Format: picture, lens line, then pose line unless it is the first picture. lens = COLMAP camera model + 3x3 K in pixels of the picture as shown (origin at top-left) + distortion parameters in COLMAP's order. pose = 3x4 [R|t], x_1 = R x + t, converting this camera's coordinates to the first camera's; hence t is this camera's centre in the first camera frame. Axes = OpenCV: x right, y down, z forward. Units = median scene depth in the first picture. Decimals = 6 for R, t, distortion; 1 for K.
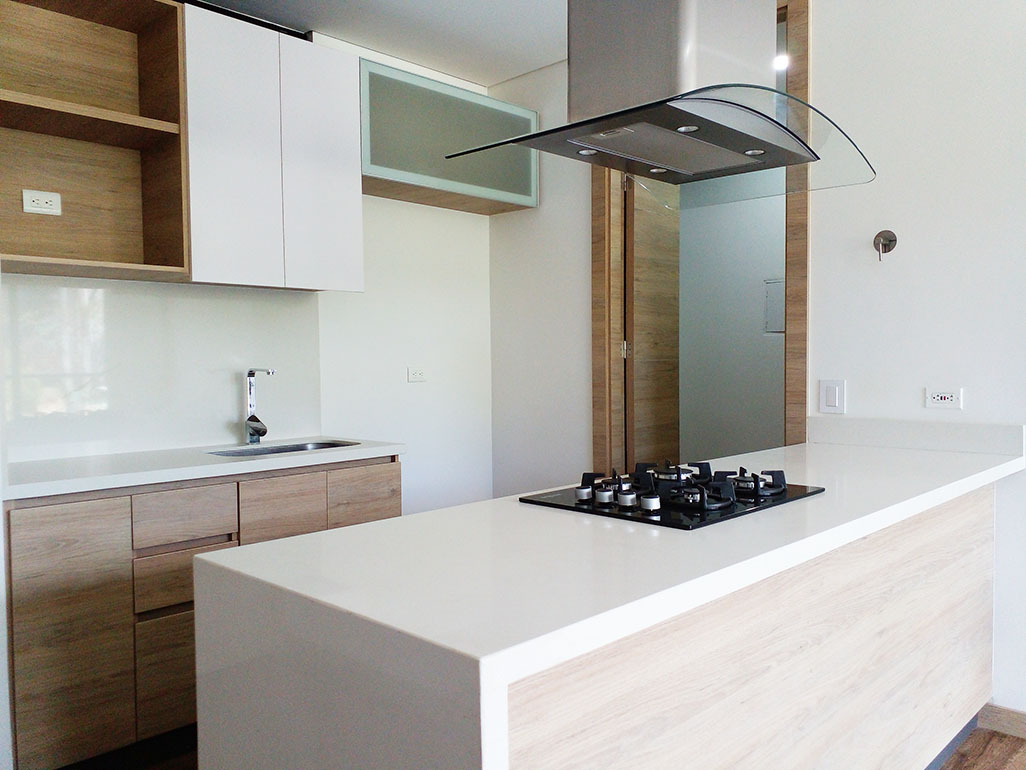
lens RADIAL K [[813.2, 0, 515.2], [0, 813.2, 389.5], [0, 0, 1]] dist [0.045680, -0.062425]
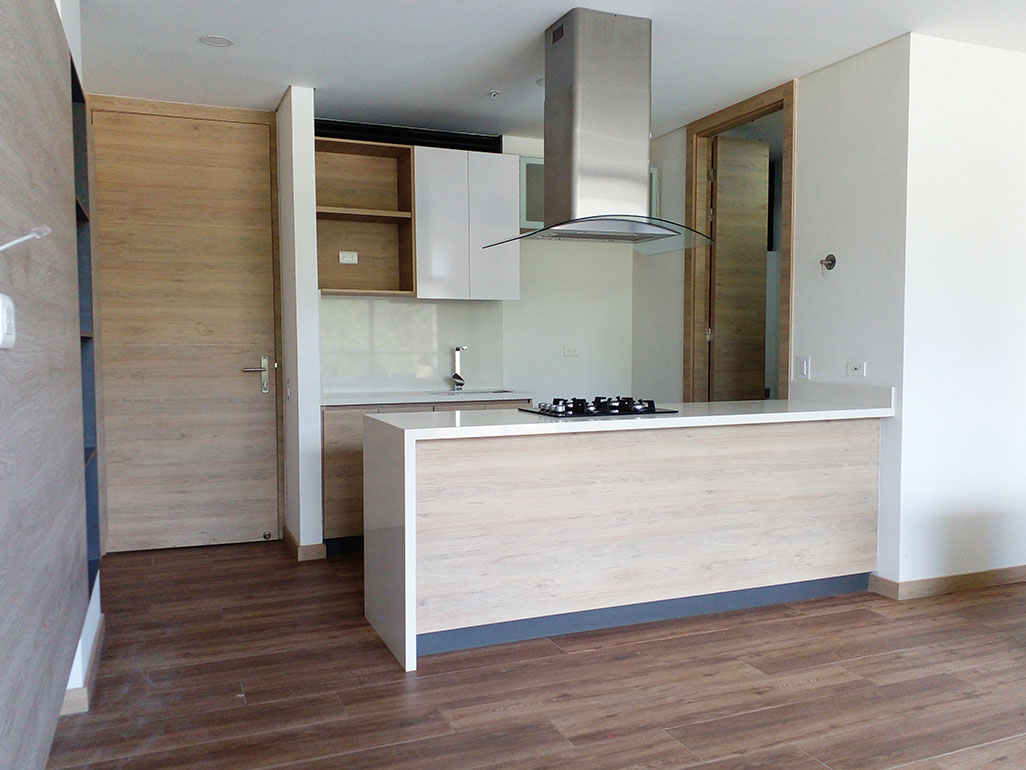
lens RADIAL K [[841.3, 0, 513.2], [0, 841.3, 383.8], [0, 0, 1]] dist [0.159905, -0.323620]
pose [[0.916631, 0.025305, -0.398932, 0.511136], [-0.019308, 0.999632, 0.019046, 0.017876], [0.399267, -0.009756, 0.916783, -0.591143]]
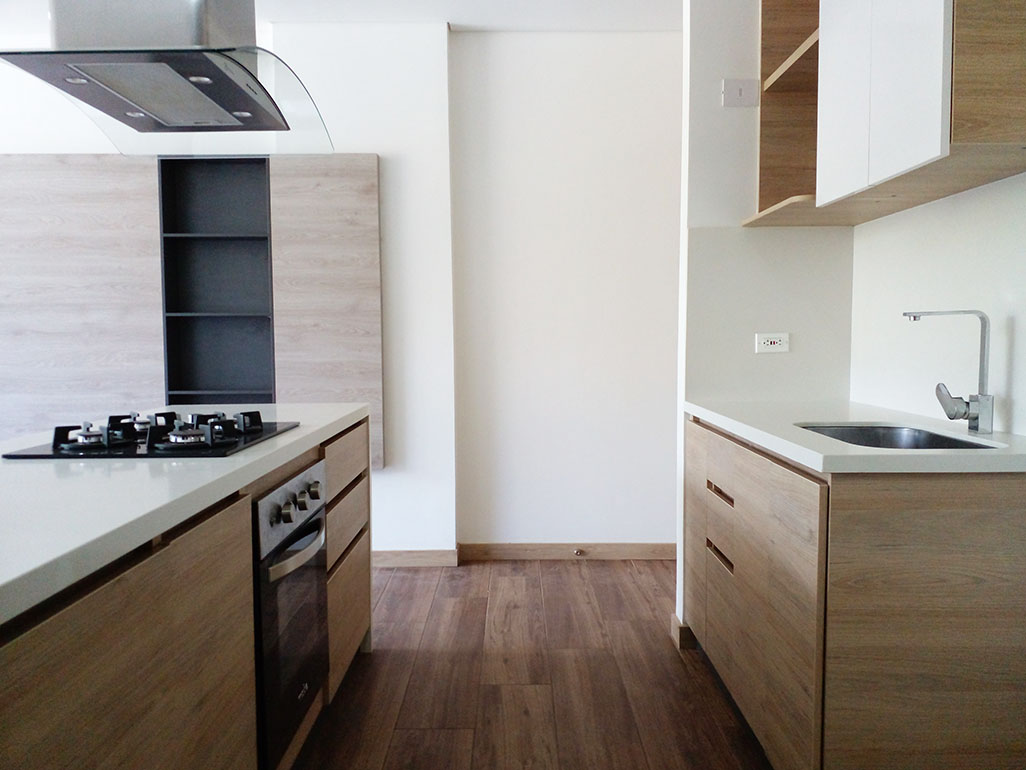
lens RADIAL K [[823.5, 0, 517.6], [0, 823.5, 387.8], [0, 0, 1]] dist [0.078165, -0.093098]
pose [[-0.703484, 0.060410, -0.708139, 0.388140], [-0.012578, 0.995167, 0.097390, -0.024611], [0.710600, 0.077419, -0.699324, 1.244288]]
